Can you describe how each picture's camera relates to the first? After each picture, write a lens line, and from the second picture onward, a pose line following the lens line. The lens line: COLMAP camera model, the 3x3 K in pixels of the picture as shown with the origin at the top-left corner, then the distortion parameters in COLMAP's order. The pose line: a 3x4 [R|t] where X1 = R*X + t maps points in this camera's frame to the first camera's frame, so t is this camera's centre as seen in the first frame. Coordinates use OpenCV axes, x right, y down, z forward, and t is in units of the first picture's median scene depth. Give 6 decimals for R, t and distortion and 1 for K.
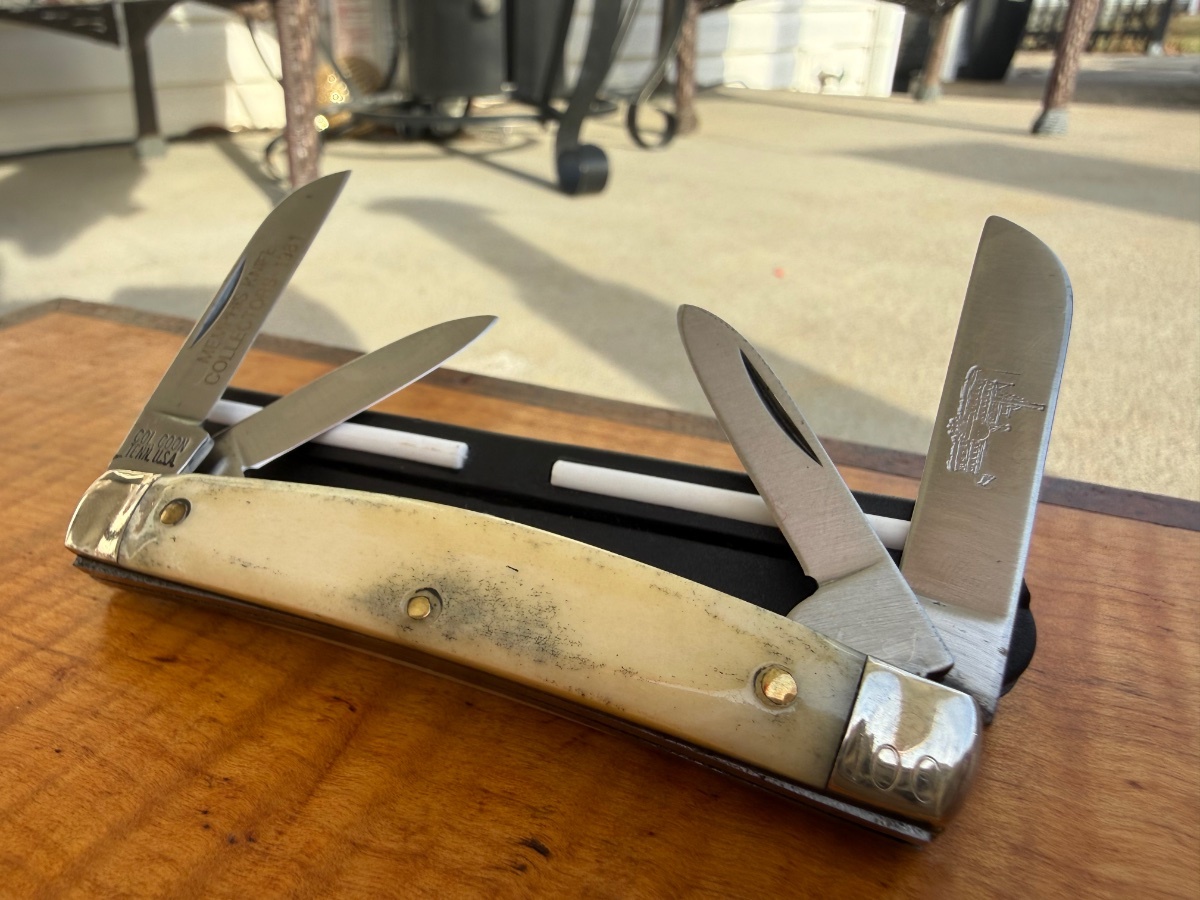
lens RADIAL K [[825.1, 0, 507.6], [0, 825.1, 449.9], [0, 0, 1]] dist [0.001706, -0.003712]
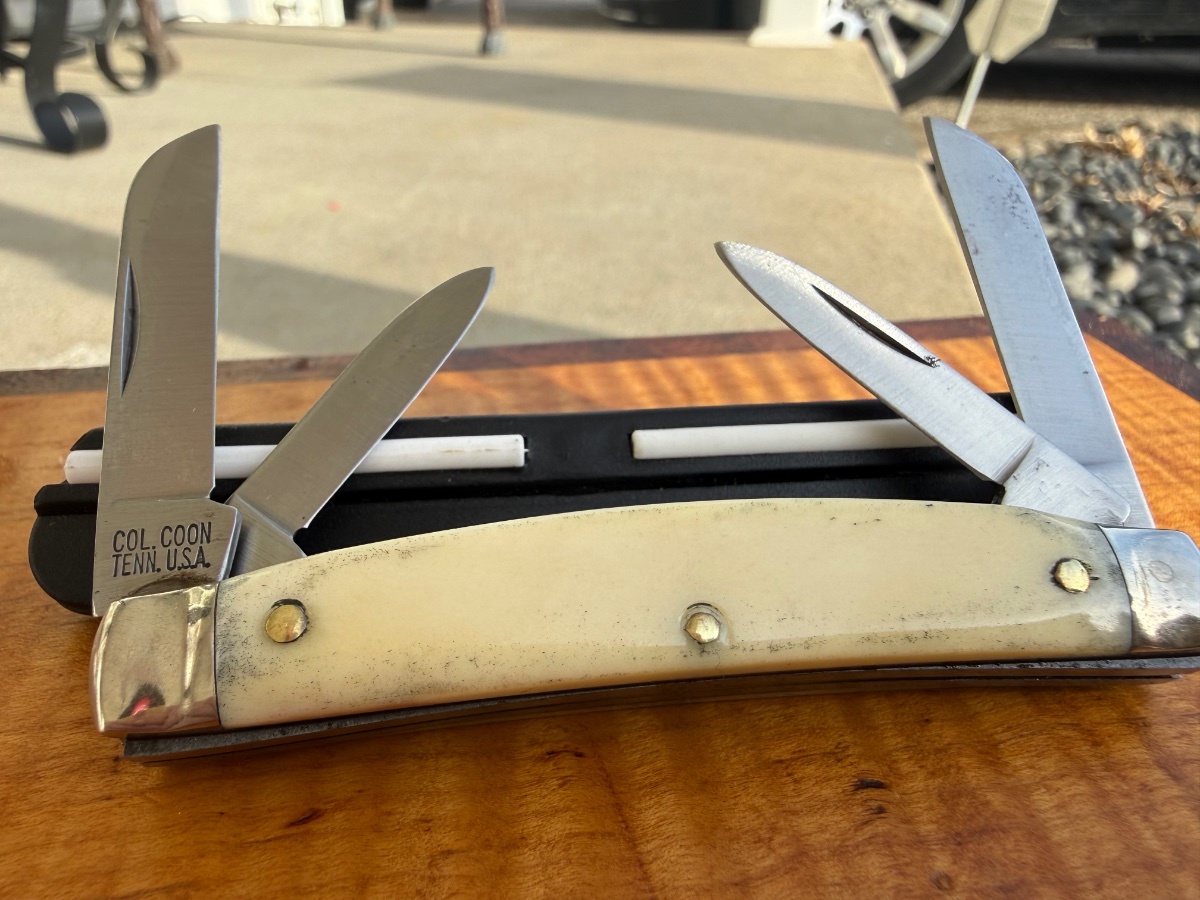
lens RADIAL K [[825.9, 0, 520.5], [0, 825.9, 432.4], [0, 0, 1]] dist [0.001580, -0.003104]
pose [[0.825867, -0.276742, 0.491282, -0.568648], [0.252418, 0.960548, 0.116757, -0.116981], [-0.504211, 0.027583, 0.863140, 0.298813]]
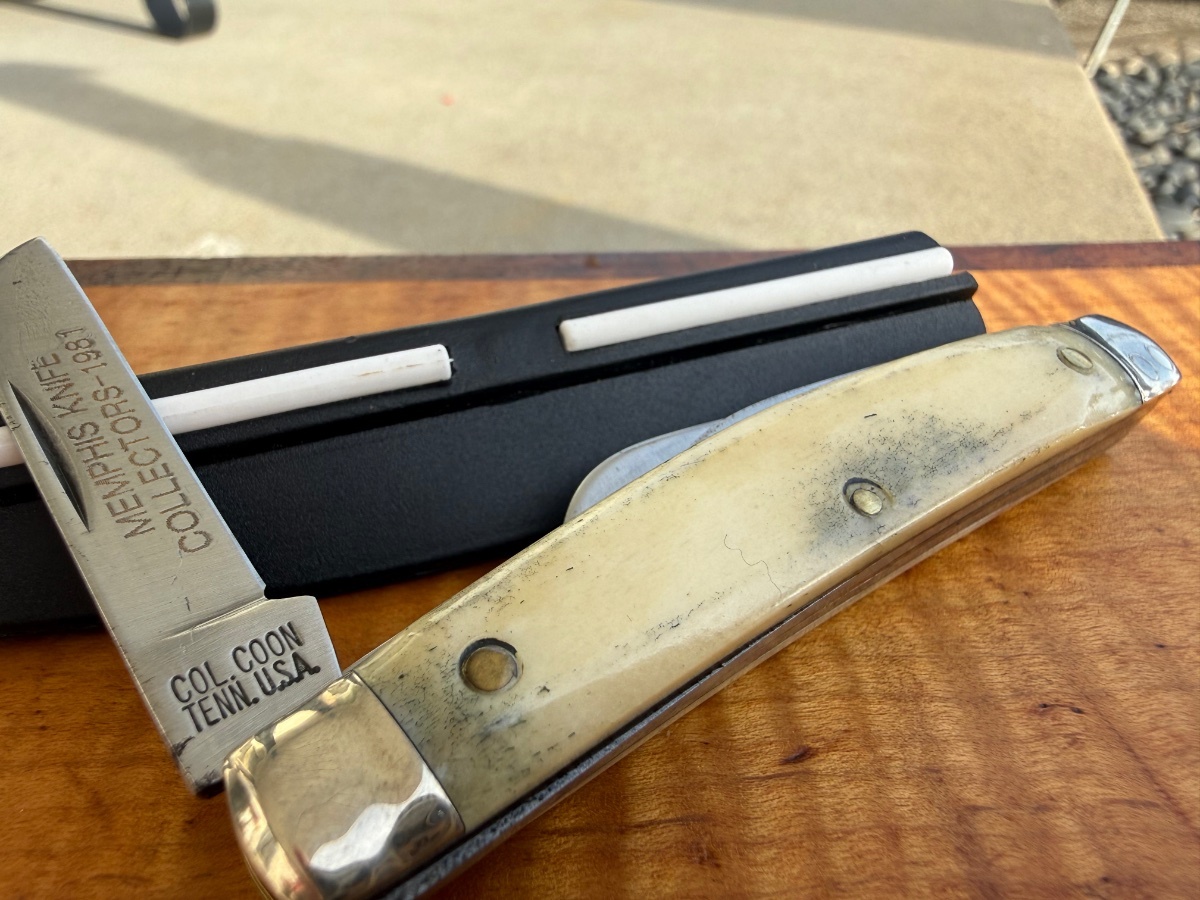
lens RADIAL K [[825.9, 0, 520.5], [0, 825.9, 432.4], [0, 0, 1]] dist [0.001580, -0.003104]
pose [[0.878812, -0.280200, 0.386234, -0.869087], [0.216547, 0.955473, 0.200447, -0.194178], [-0.425202, -0.092518, 0.900358, 0.568920]]
